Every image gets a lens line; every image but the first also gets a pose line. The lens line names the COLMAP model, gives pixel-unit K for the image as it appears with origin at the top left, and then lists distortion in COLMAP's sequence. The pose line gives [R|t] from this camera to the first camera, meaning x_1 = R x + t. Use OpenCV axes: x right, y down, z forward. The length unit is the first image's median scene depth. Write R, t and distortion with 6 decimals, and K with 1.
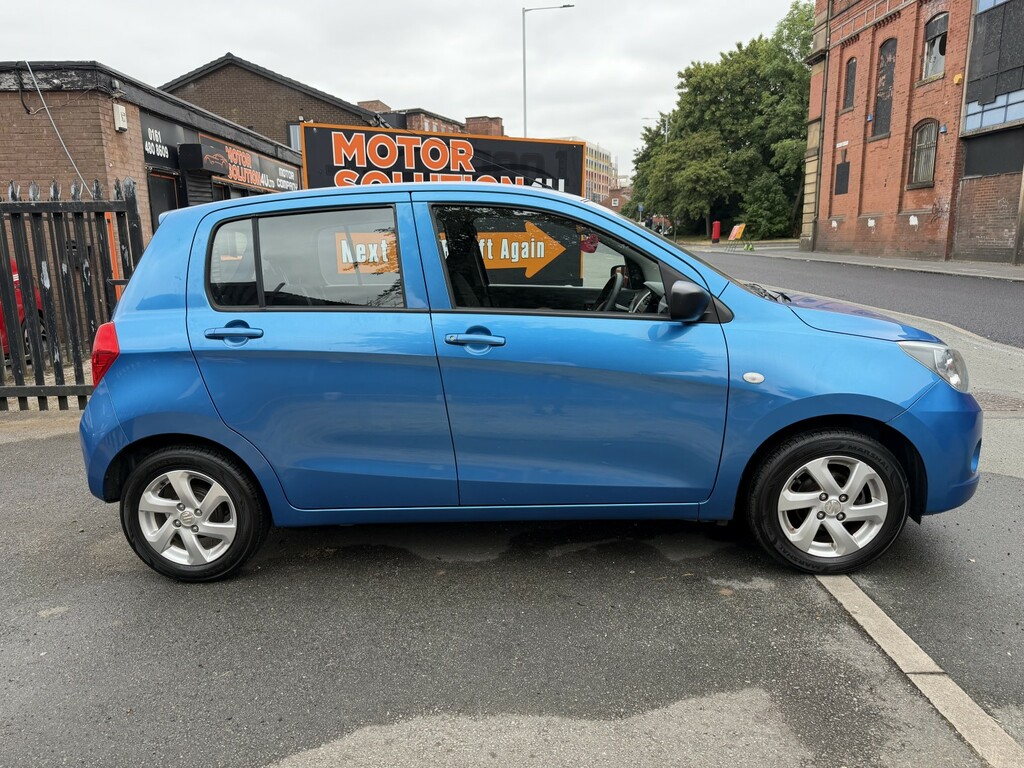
lens RADIAL K [[721.9, 0, 508.4], [0, 721.9, 362.0], [0, 0, 1]] dist [0.045295, -0.056608]
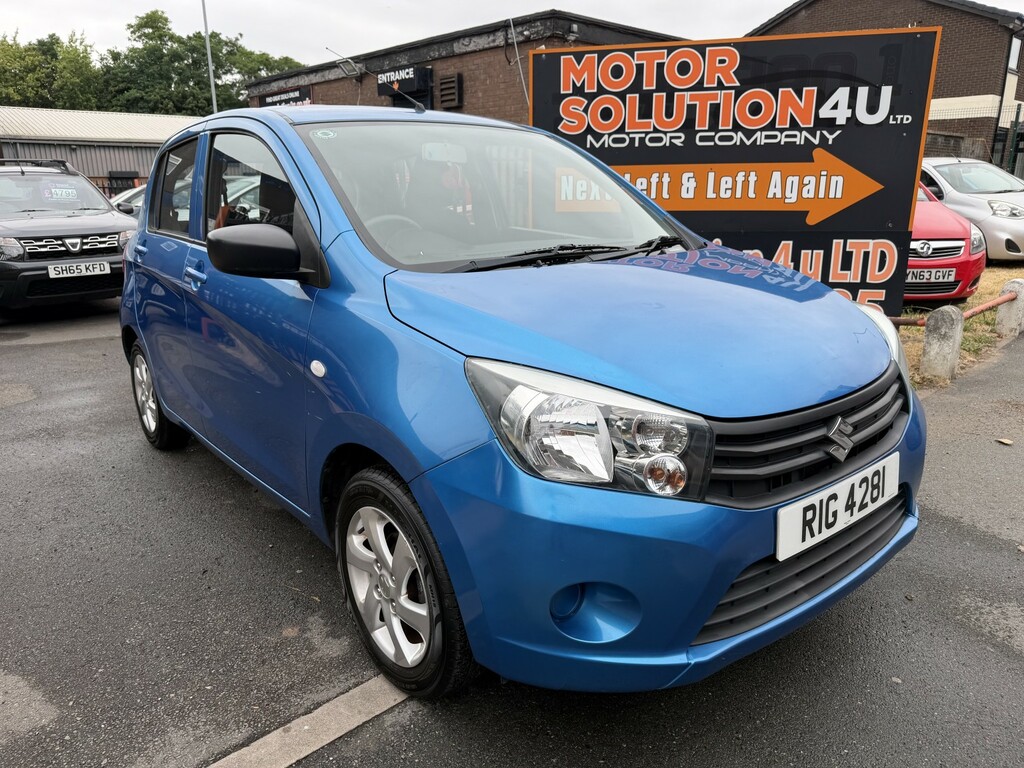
lens RADIAL K [[700.1, 0, 512.0], [0, 700.1, 384.0], [0, 0, 1]] dist [-0.030646, -0.000314]
pose [[0.667987, 0.216967, -0.711842, 0.381464], [-0.119876, 0.975434, 0.184818, -0.051543], [0.734455, -0.038124, 0.677586, 0.274044]]
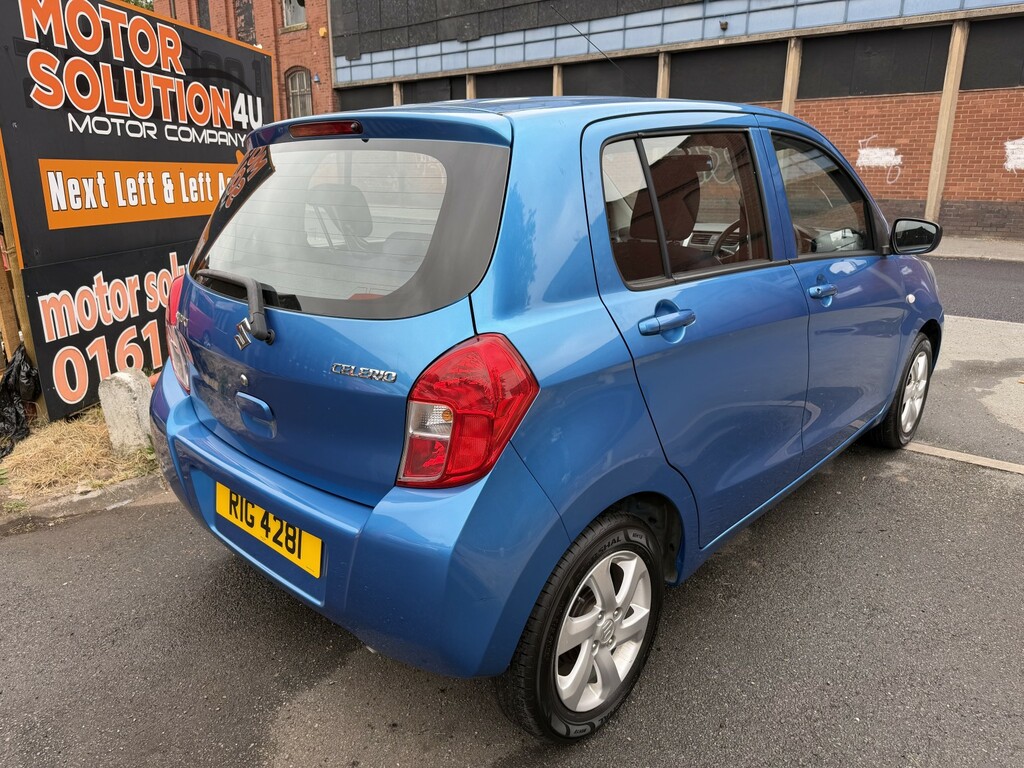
lens RADIAL K [[721.9, 0, 508.4], [0, 721.9, 362.0], [0, 0, 1]] dist [0.045295, -0.056608]
pose [[0.659345, -0.169117, 0.732573, -0.386607], [0.111012, 0.985592, 0.127612, -0.041358], [-0.743600, -0.002816, 0.668619, 0.277216]]
